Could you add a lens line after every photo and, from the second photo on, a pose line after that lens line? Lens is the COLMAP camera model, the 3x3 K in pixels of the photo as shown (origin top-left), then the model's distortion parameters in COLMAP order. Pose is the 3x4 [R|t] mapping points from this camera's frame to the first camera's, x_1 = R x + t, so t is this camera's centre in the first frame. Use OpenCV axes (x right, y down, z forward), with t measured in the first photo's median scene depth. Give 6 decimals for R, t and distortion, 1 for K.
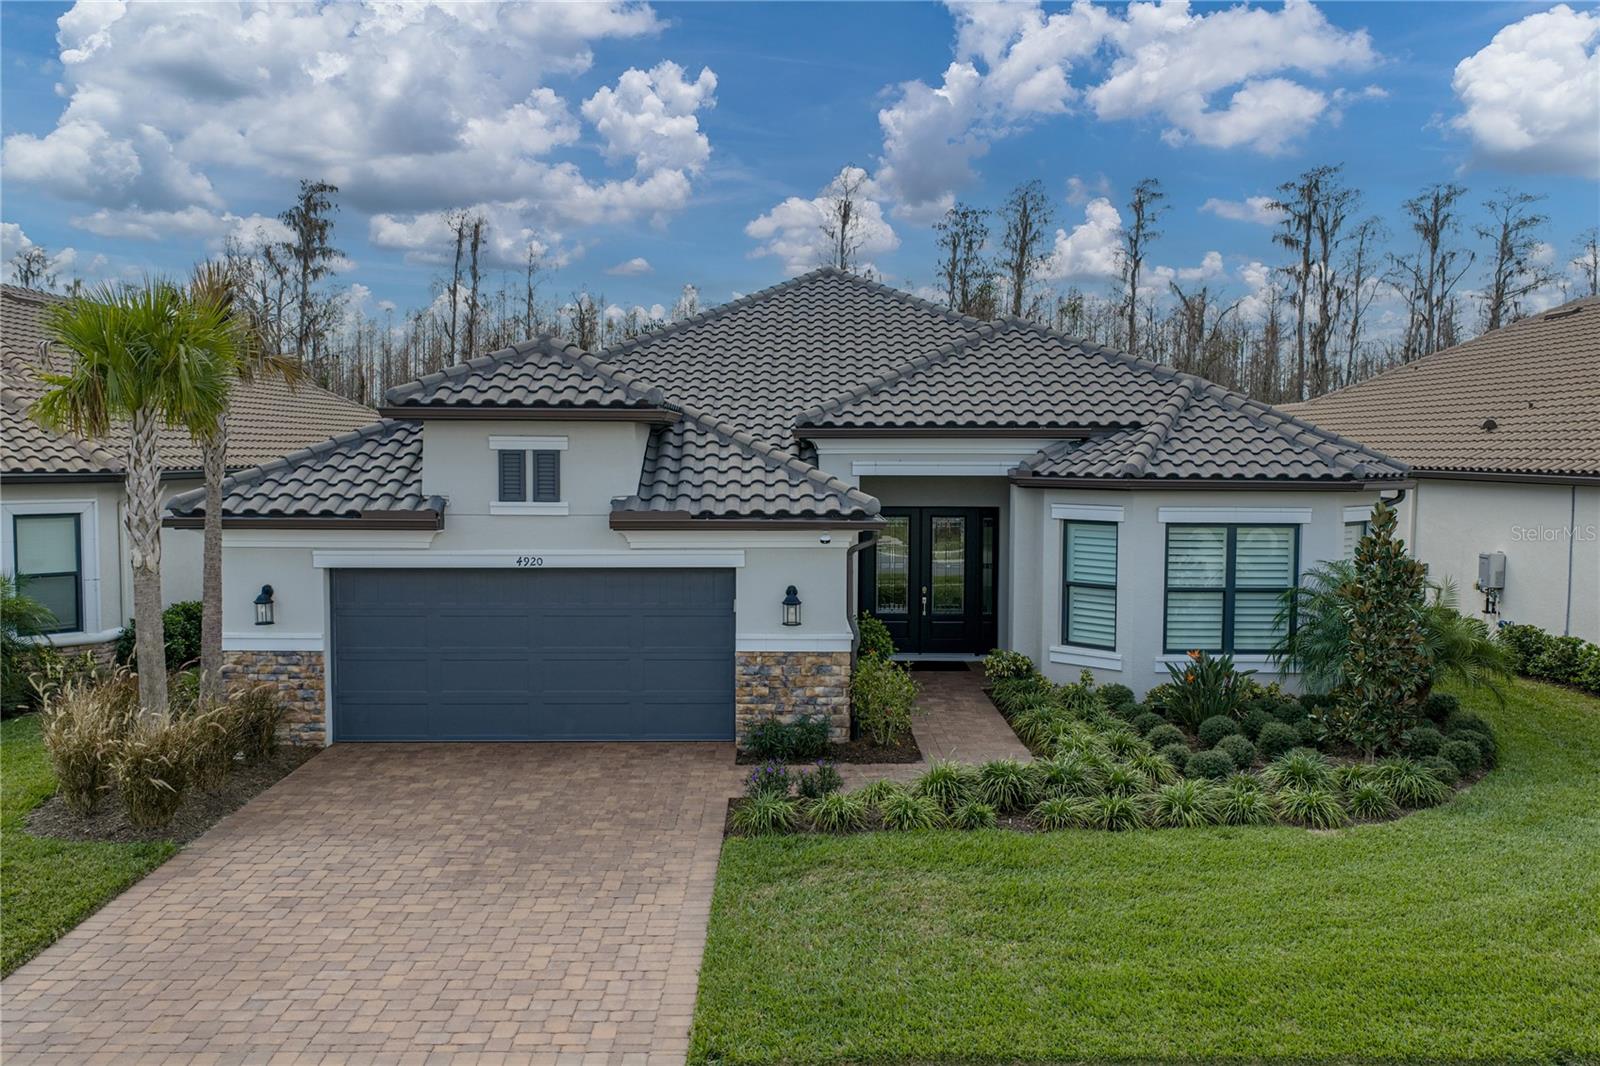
lens RADIAL K [[1346.0, 0, 808.9], [0, 1346.0, 530.1], [0, 0, 1]] dist [0.009406, -0.014356]
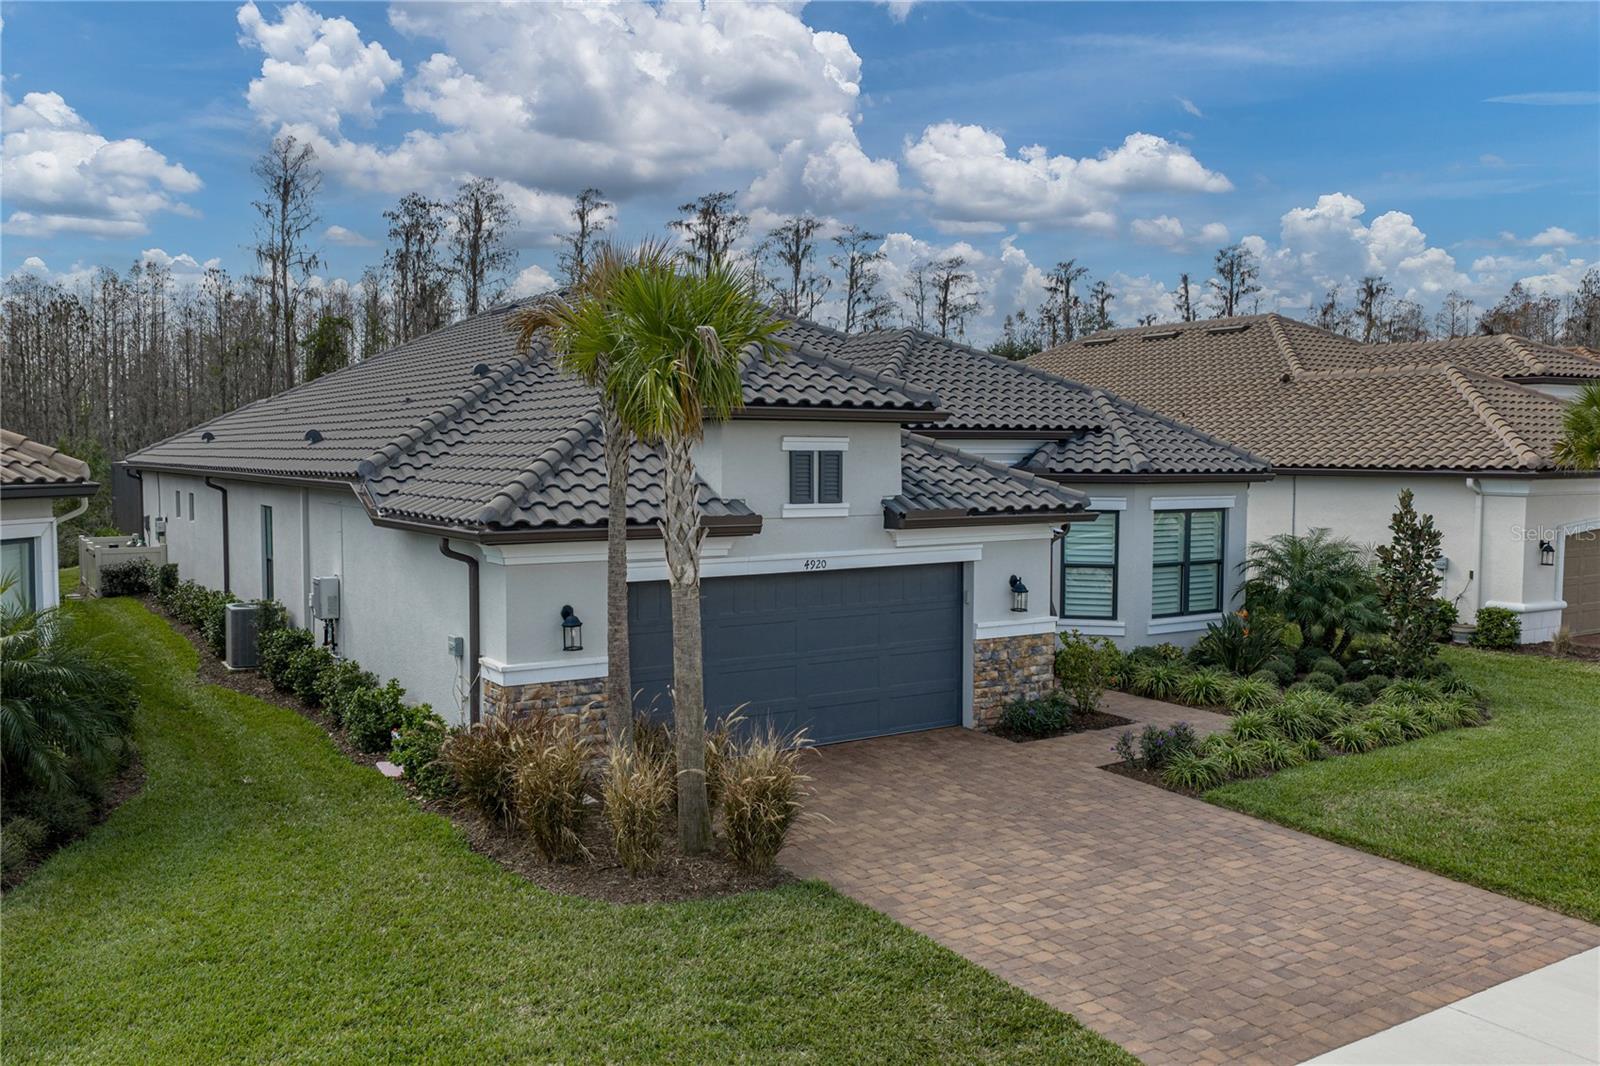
lens RADIAL K [[1346.0, 0, 808.9], [0, 1346.0, 530.1], [0, 0, 1]] dist [0.009406, -0.014356]
pose [[0.839480, -0.033937, 0.542330, -0.737610], [0.034312, 0.999367, 0.009424, -0.010882], [-0.542306, 0.010698, 0.840113, 0.176563]]
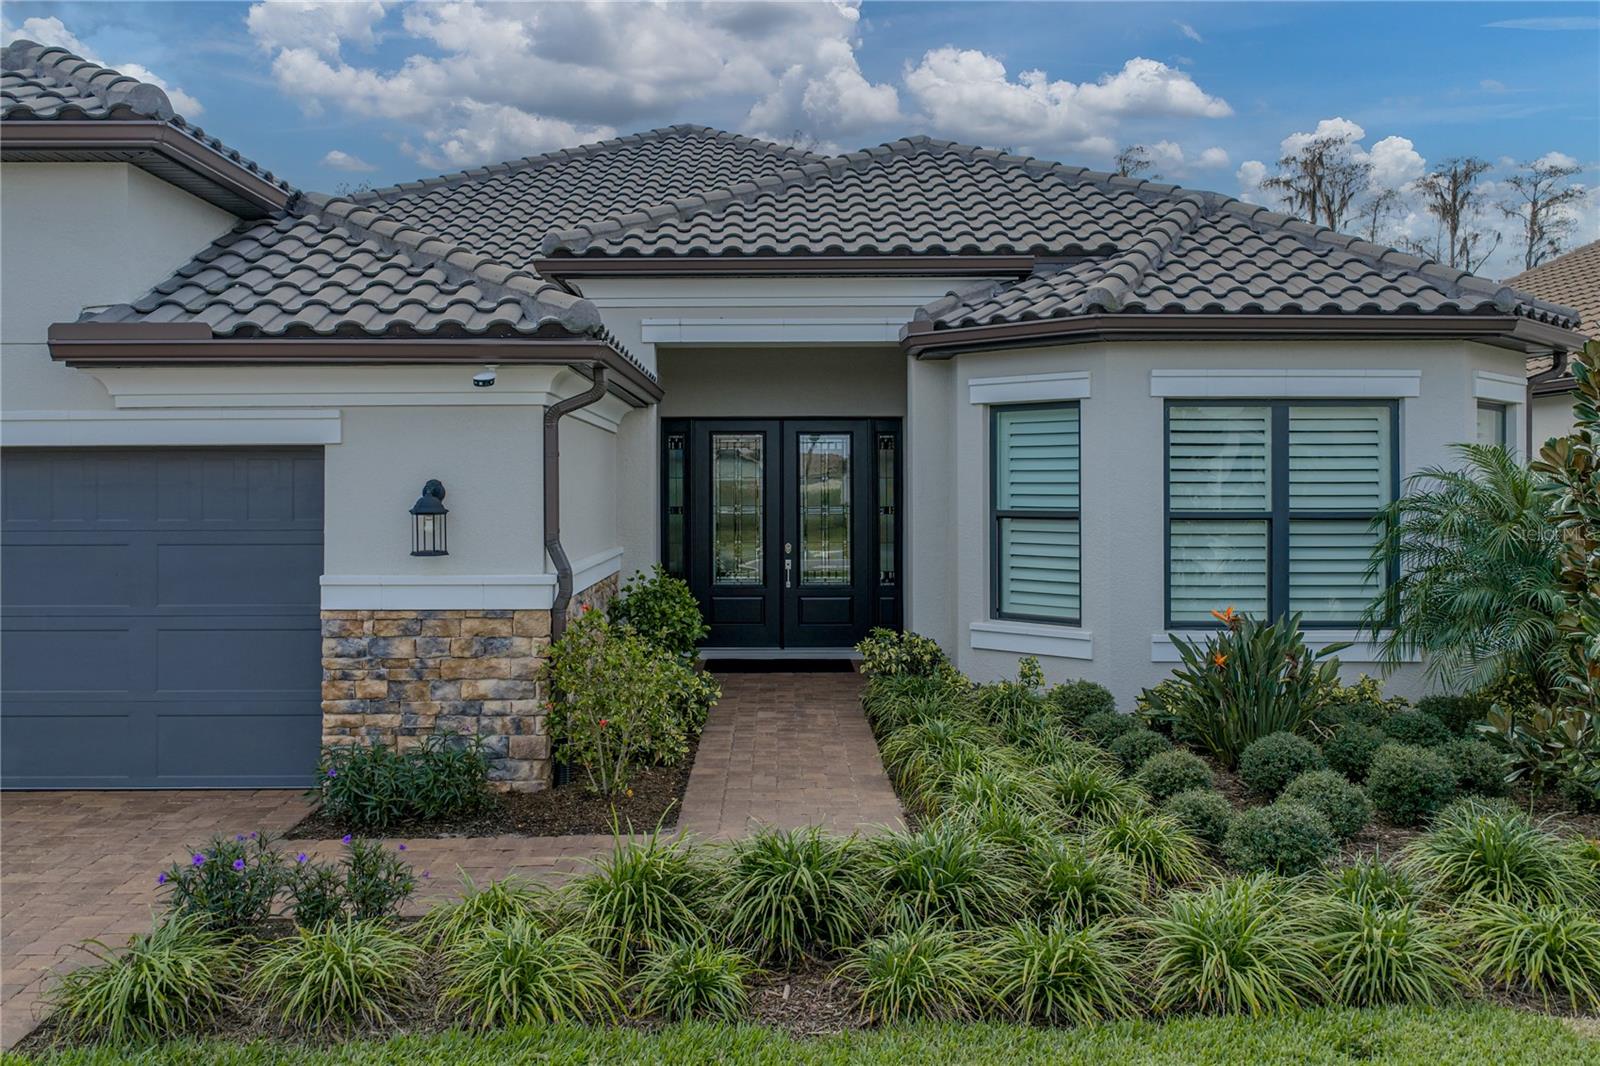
lens RADIAL K [[1364.2, 0, 790.8], [0, 1364.2, 471.8], [0, 0, 1]] dist [0.005149, 0.004723]
pose [[0.999968, -0.005820, -0.005555, 0.125243], [0.005395, 0.997269, -0.073660, 0.077065], [0.005968, 0.073628, 0.997268, 0.483514]]
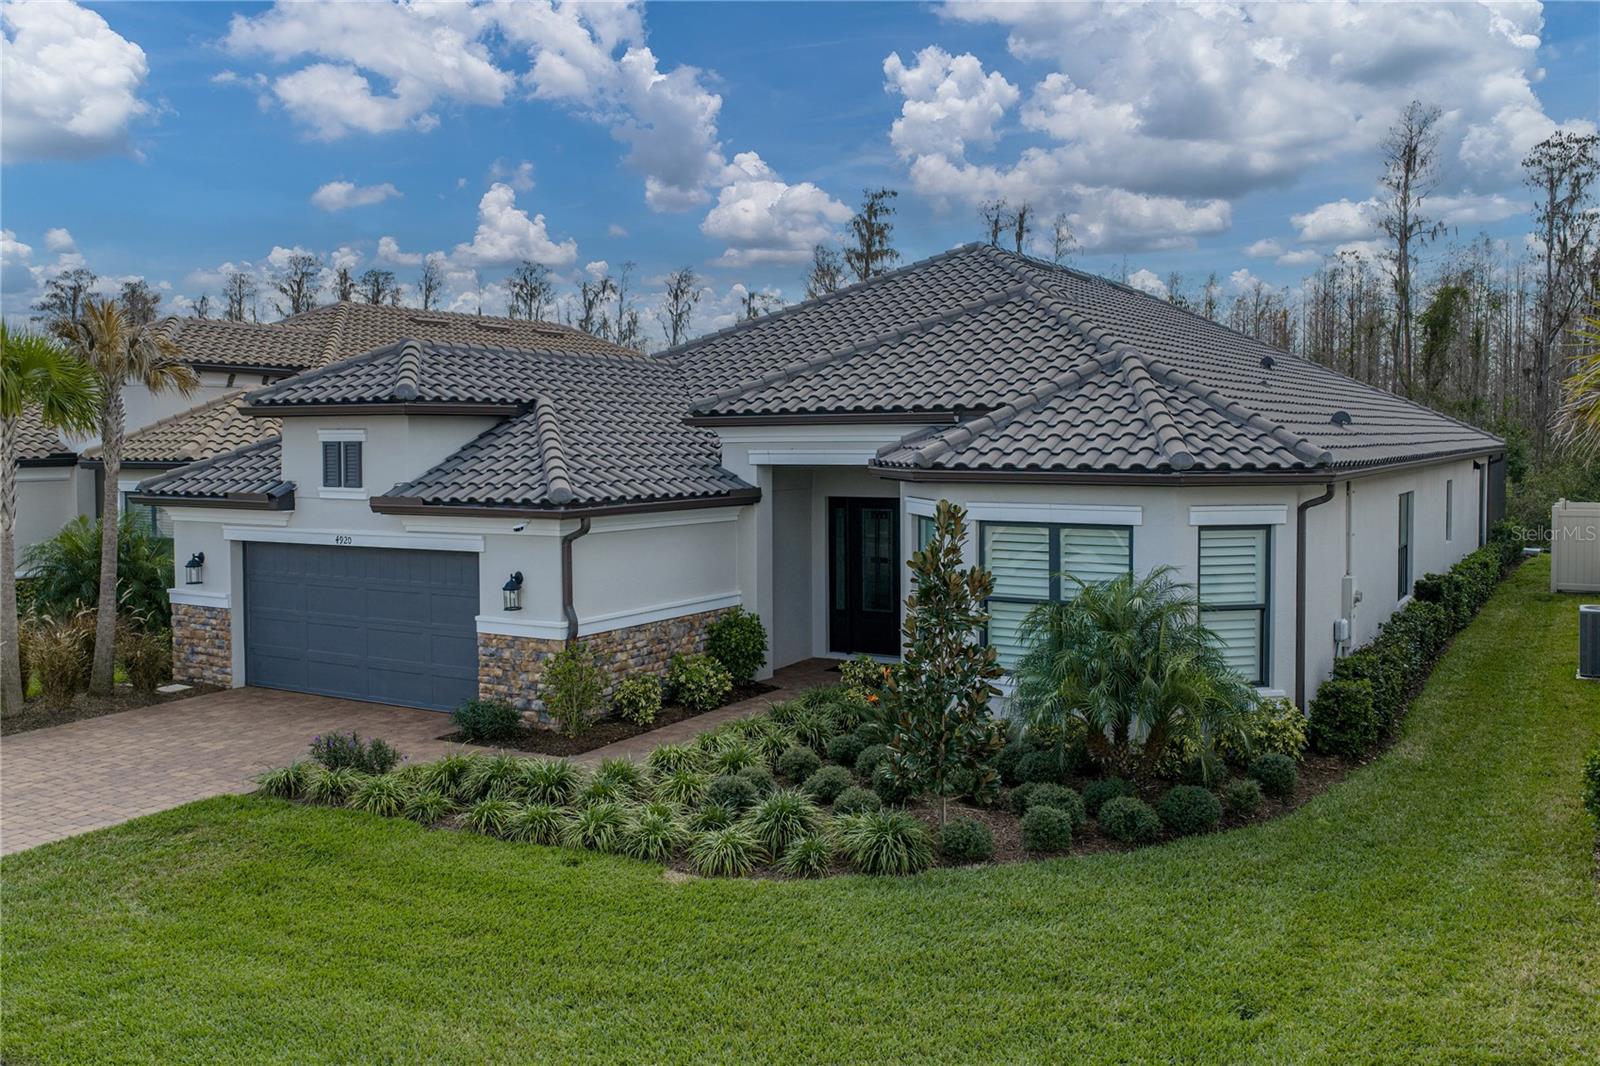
lens RADIAL K [[1364.2, 0, 790.8], [0, 1364.2, 471.8], [0, 0, 1]] dist [0.005149, 0.004723]
pose [[0.843510, 0.005287, -0.537088, 0.719646], [-0.023064, 0.999386, -0.026384, -0.012150], [0.536618, 0.034643, 0.843114, 0.230637]]
